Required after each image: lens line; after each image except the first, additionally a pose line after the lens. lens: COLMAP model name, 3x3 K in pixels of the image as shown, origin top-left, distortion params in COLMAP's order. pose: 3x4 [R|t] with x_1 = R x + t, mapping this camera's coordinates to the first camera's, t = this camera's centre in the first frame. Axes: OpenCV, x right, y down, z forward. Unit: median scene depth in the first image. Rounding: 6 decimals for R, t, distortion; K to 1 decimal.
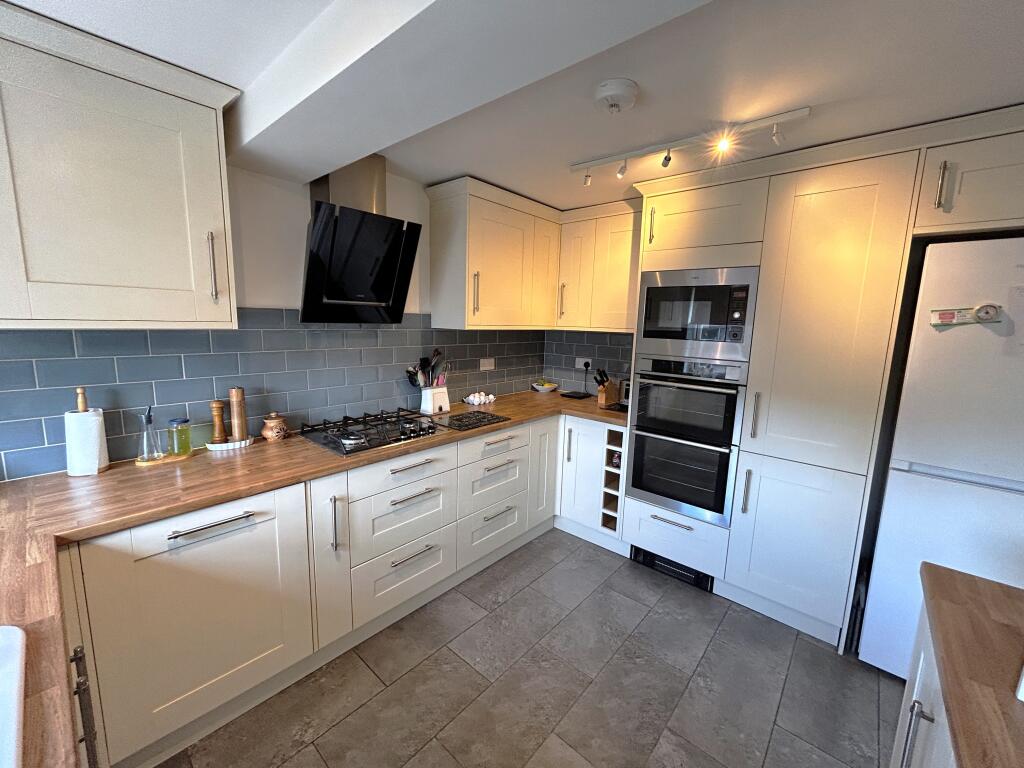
lens RADIAL K [[414.1, 0, 509.1], [0, 414.1, 383.0], [0, 0, 1]] dist [-0.001507, 0.000407]
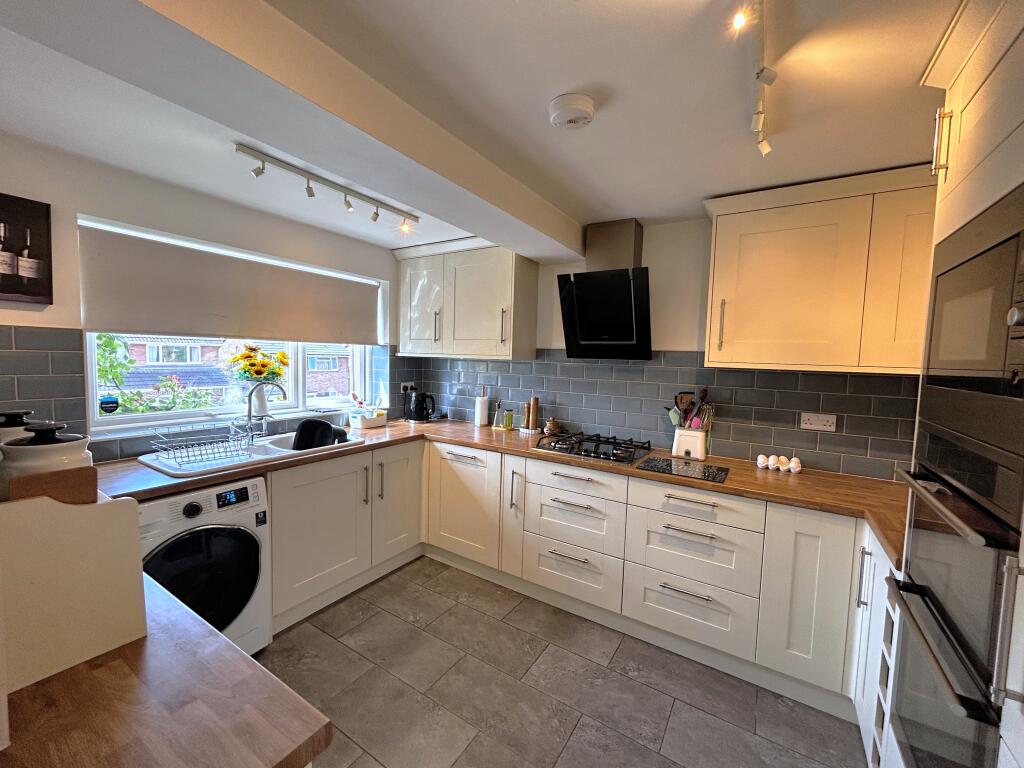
lens RADIAL K [[414.1, 0, 509.1], [0, 414.1, 383.0], [0, 0, 1]] dist [-0.001507, 0.000407]
pose [[0.151423, 0.041303, -0.987606, 0.840306], [-0.174815, 0.984496, 0.014369, -0.043591], [0.972888, 0.170472, 0.156295, 0.566940]]
